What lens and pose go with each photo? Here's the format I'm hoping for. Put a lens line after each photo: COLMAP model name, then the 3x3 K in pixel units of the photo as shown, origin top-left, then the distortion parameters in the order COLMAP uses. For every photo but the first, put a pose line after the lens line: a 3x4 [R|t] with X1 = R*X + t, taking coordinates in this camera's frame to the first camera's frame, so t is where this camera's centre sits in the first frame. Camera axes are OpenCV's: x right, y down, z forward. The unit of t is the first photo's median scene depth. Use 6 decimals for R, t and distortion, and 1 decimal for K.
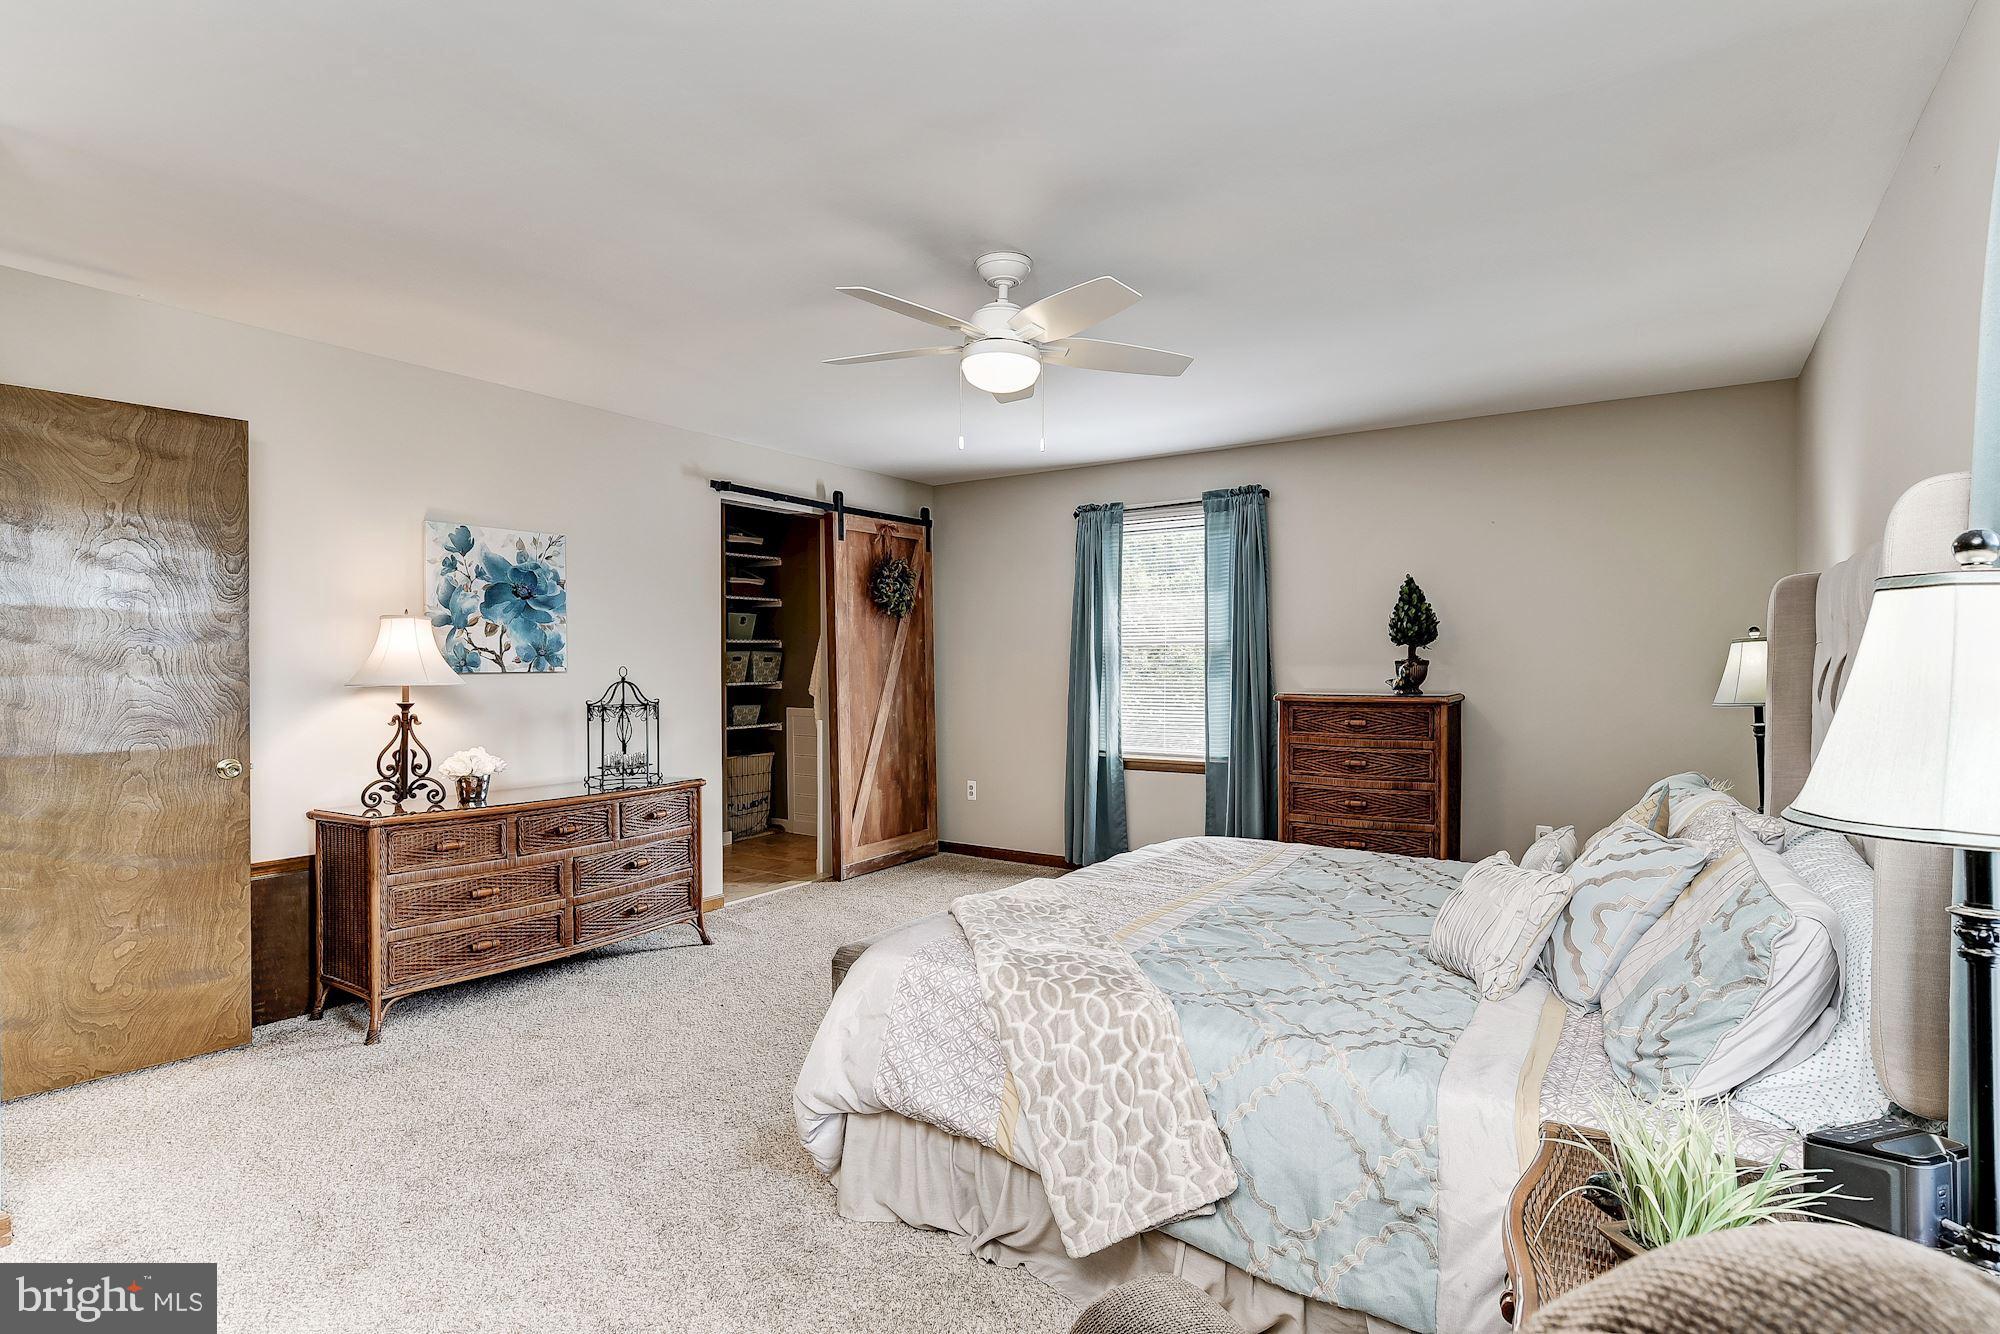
lens RADIAL K [[1009.6, 0, 999.1], [0, 1009.6, 667.2], [0, 0, 1]] dist [-0.007227, 0.004614]
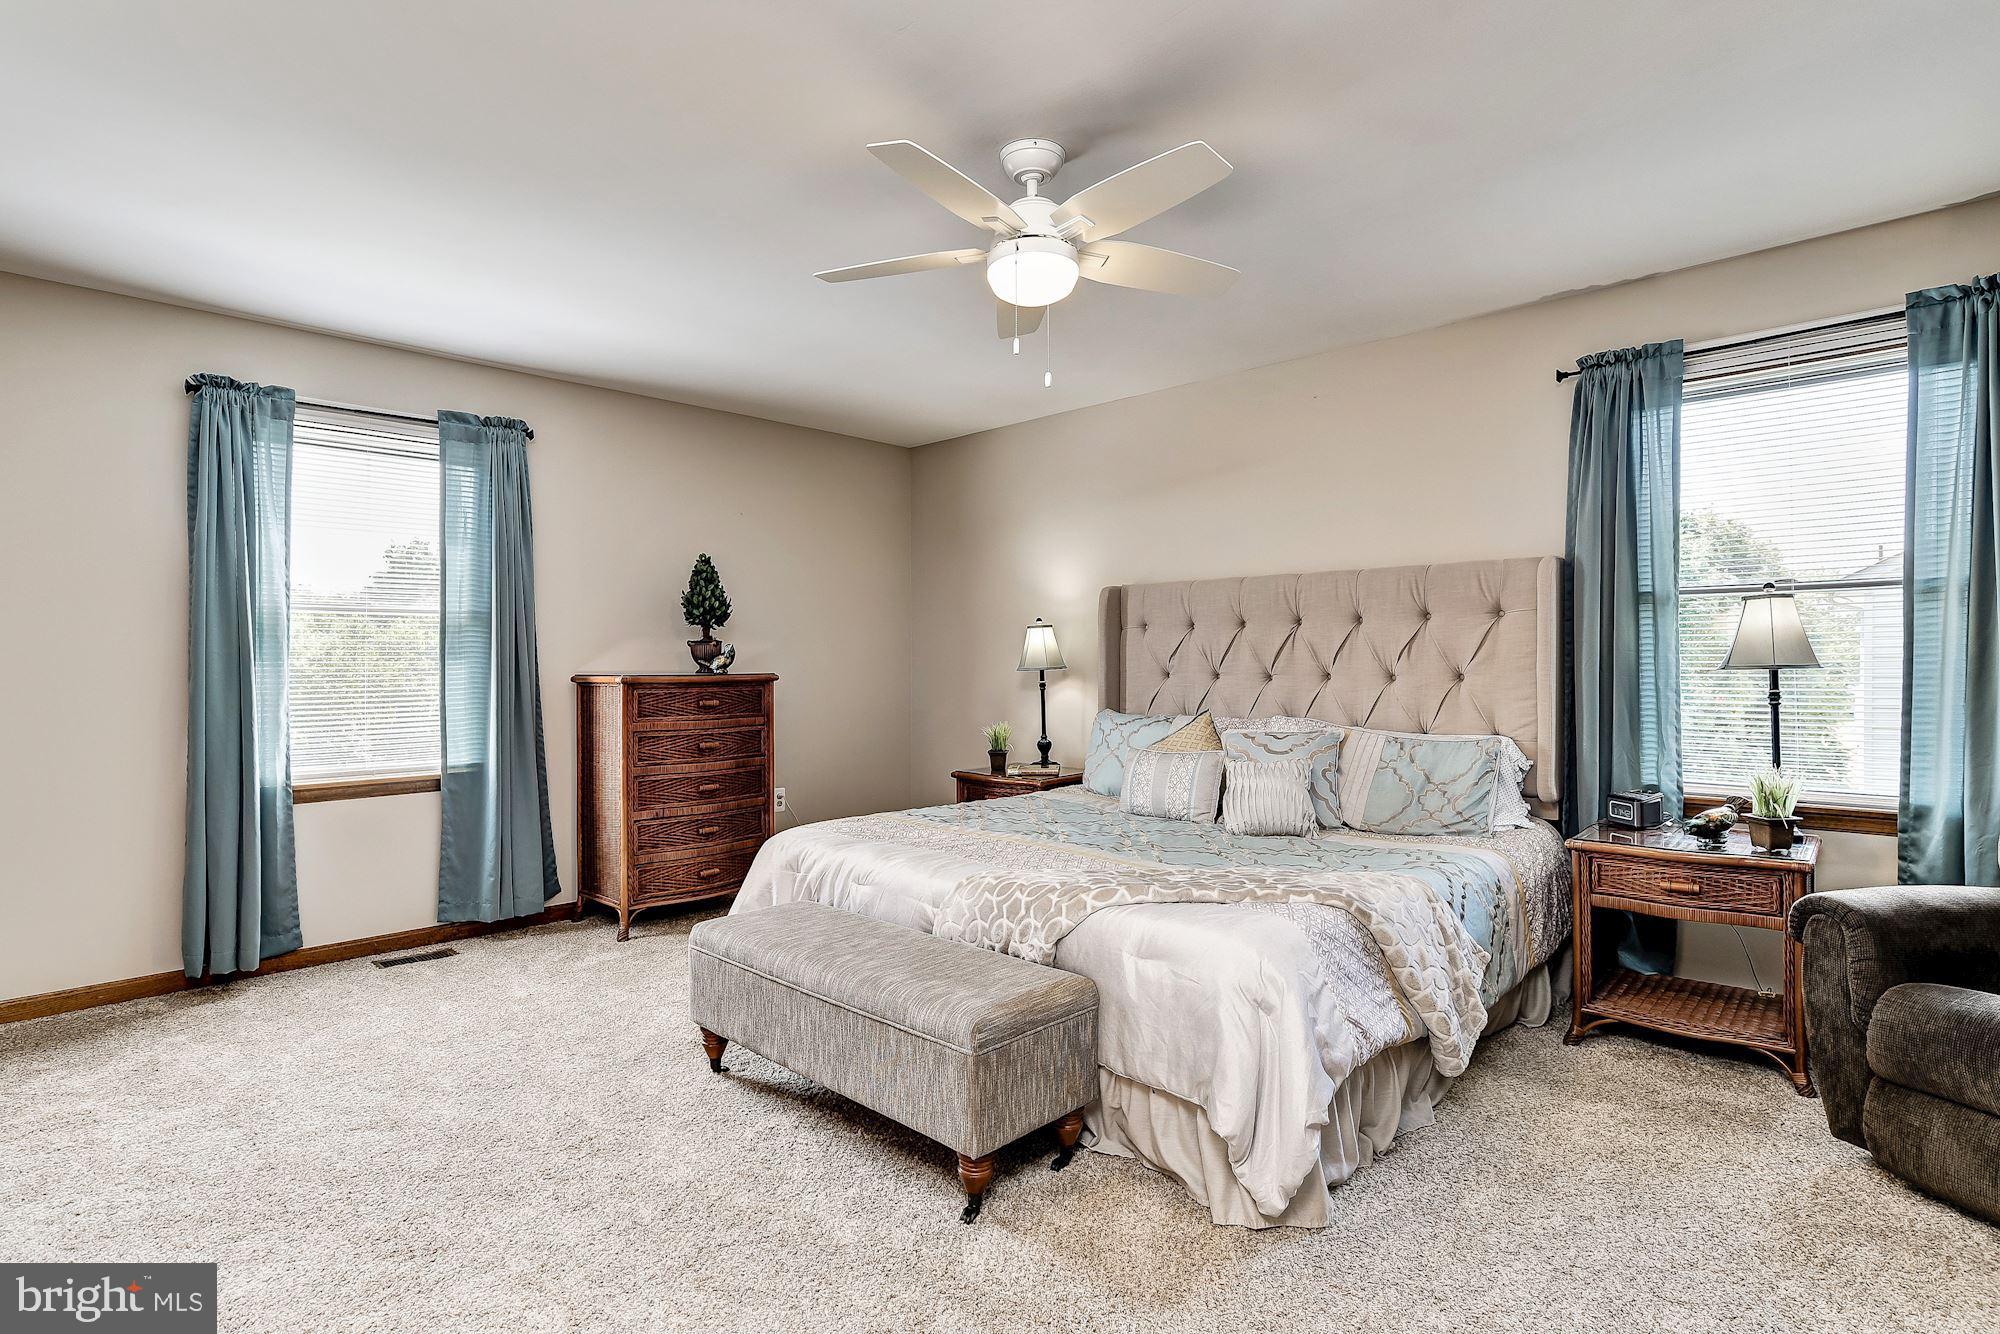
lens RADIAL K [[1009.6, 0, 1001.6], [0, 1009.6, 666.4], [0, 0, 1]] dist [-0.007227, 0.004614]
pose [[0.179413, -0.004441, 0.983764, -0.460518], [0.010572, 0.999941, 0.002586, 0.017357], [-0.983717, 0.009936, 0.179450, 0.470775]]
